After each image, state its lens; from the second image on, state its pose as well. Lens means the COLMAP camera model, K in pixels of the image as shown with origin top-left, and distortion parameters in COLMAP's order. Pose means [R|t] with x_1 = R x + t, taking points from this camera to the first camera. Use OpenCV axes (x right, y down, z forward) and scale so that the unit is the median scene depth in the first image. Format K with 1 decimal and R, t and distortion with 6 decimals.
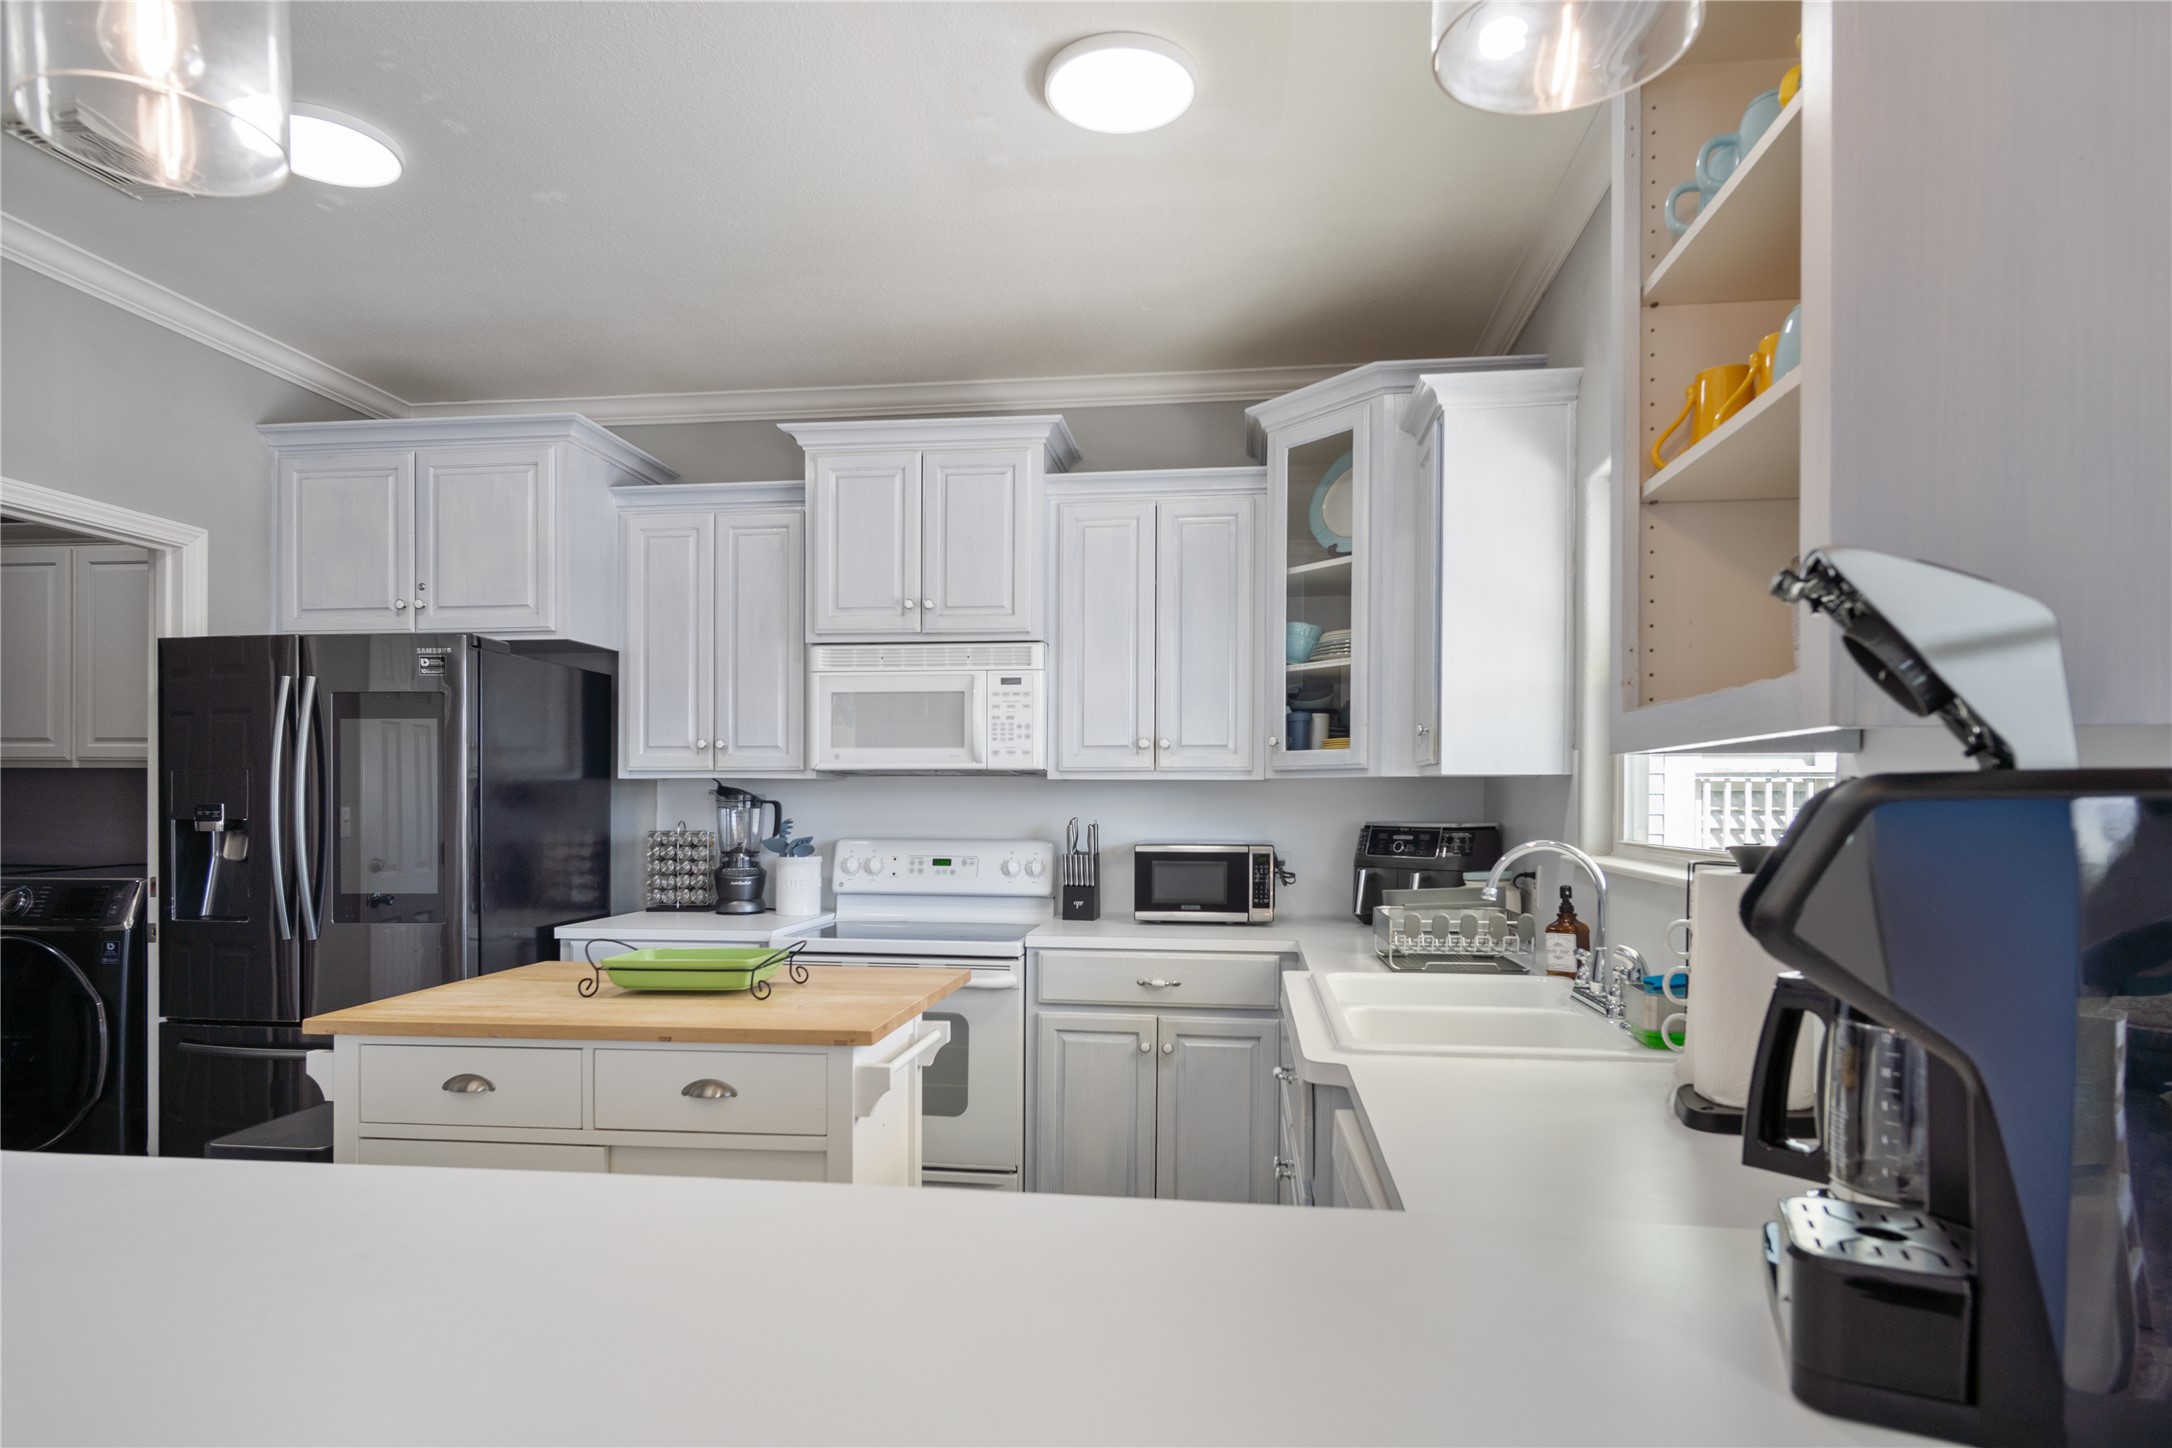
lens RADIAL K [[1197.8, 0, 1084.9], [0, 1197.8, 817.6], [0, 0, 1]] dist [-0.016715, 0.000238]
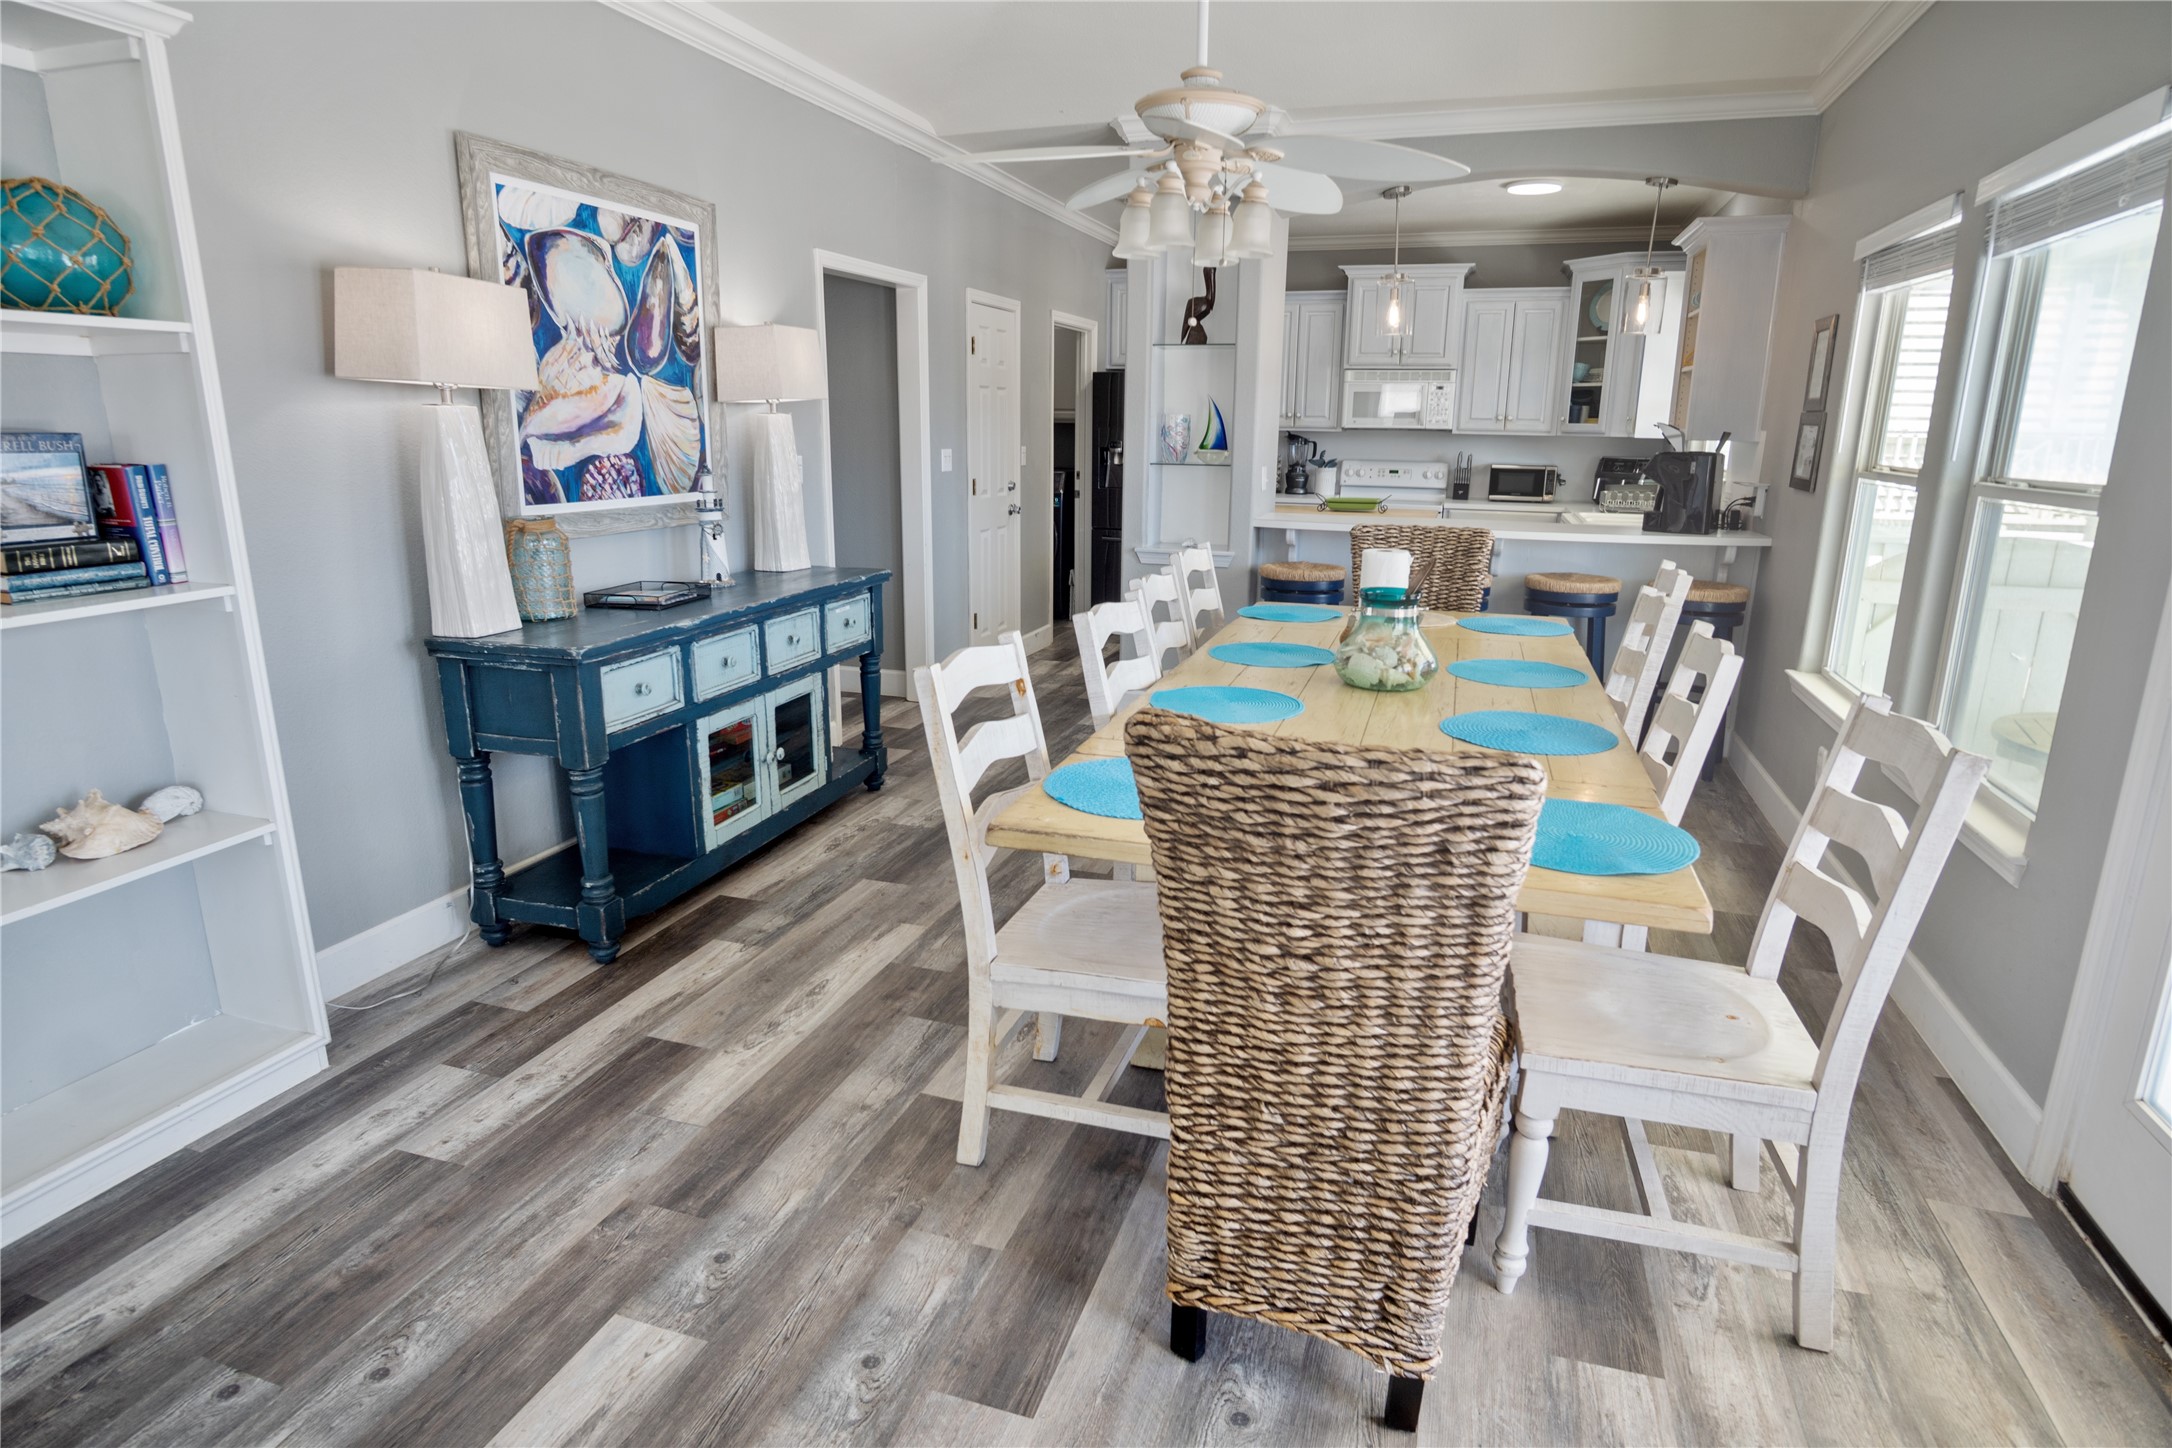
lens RADIAL K [[1182.5, 0, 1086.0], [0, 1182.5, 724.0], [0, 0, 1]] dist [-0.048888, 0.021386]
pose [[0.981646, 0.053068, -0.183181, -0.271400], [-0.008738, 0.972013, 0.234766, -0.014216], [0.190512, -0.228856, 0.954636, -1.317790]]
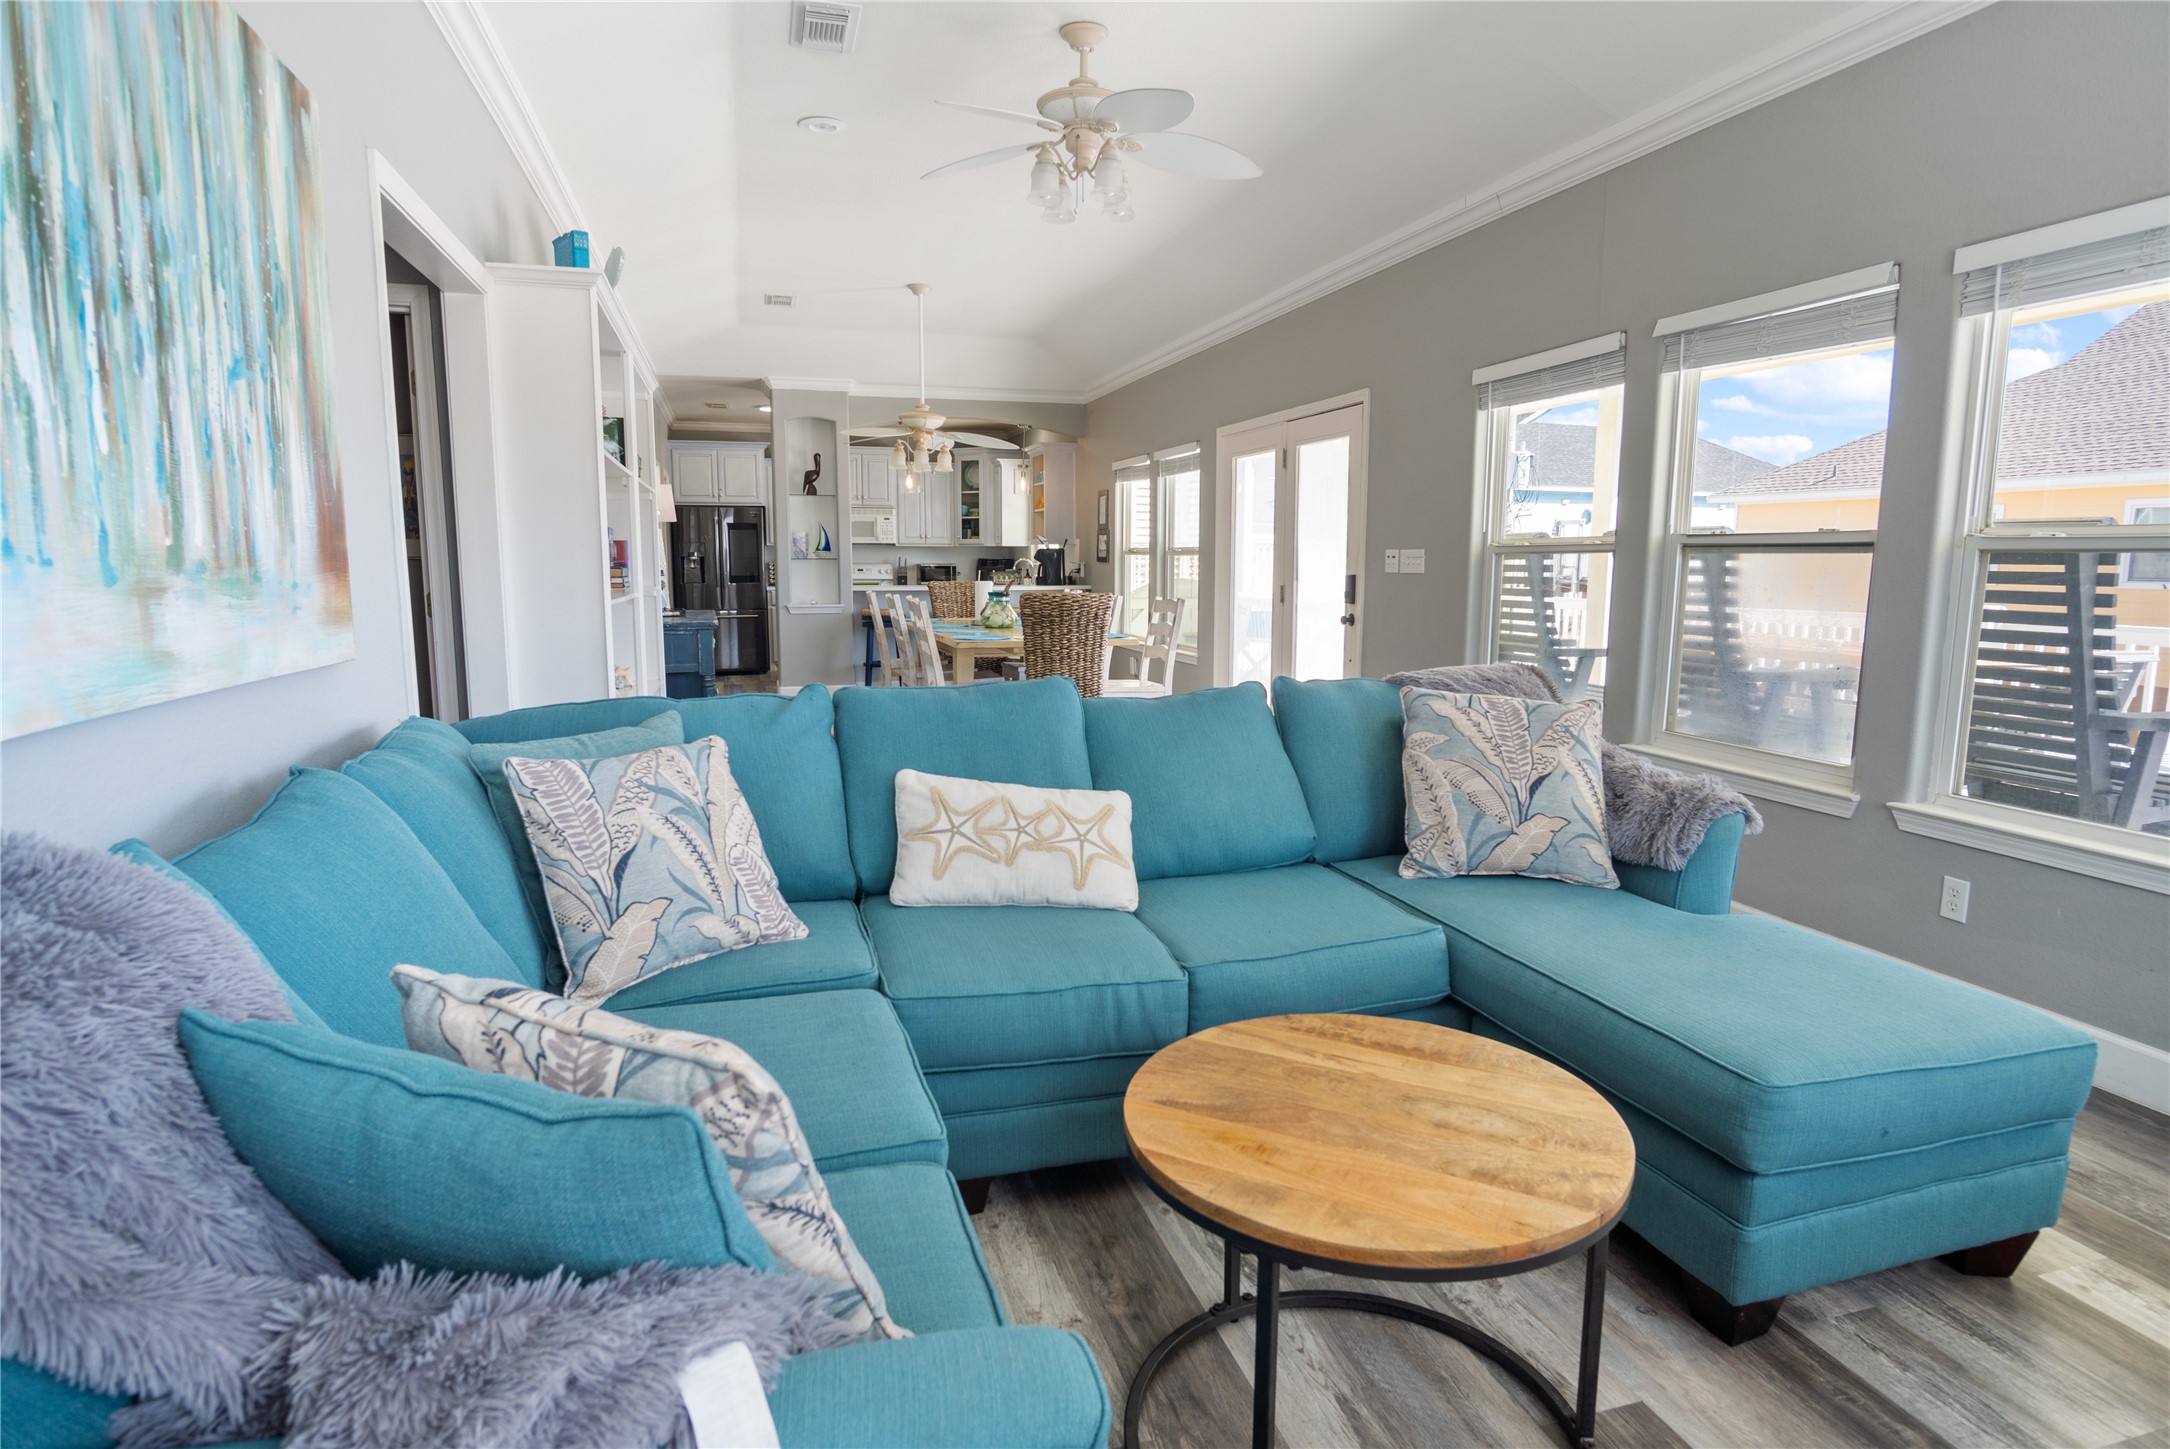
lens RADIAL K [[1149.8, 0, 1085.0], [0, 1149.8, 724.5], [0, 0, 1]] dist [-0.001313, -0.000489]
pose [[0.917250, -0.057792, 0.394097, -0.932641], [0.004883, 0.990975, 0.133956, 0.041919], [-0.398282, -0.120947, 0.909254, -2.532888]]
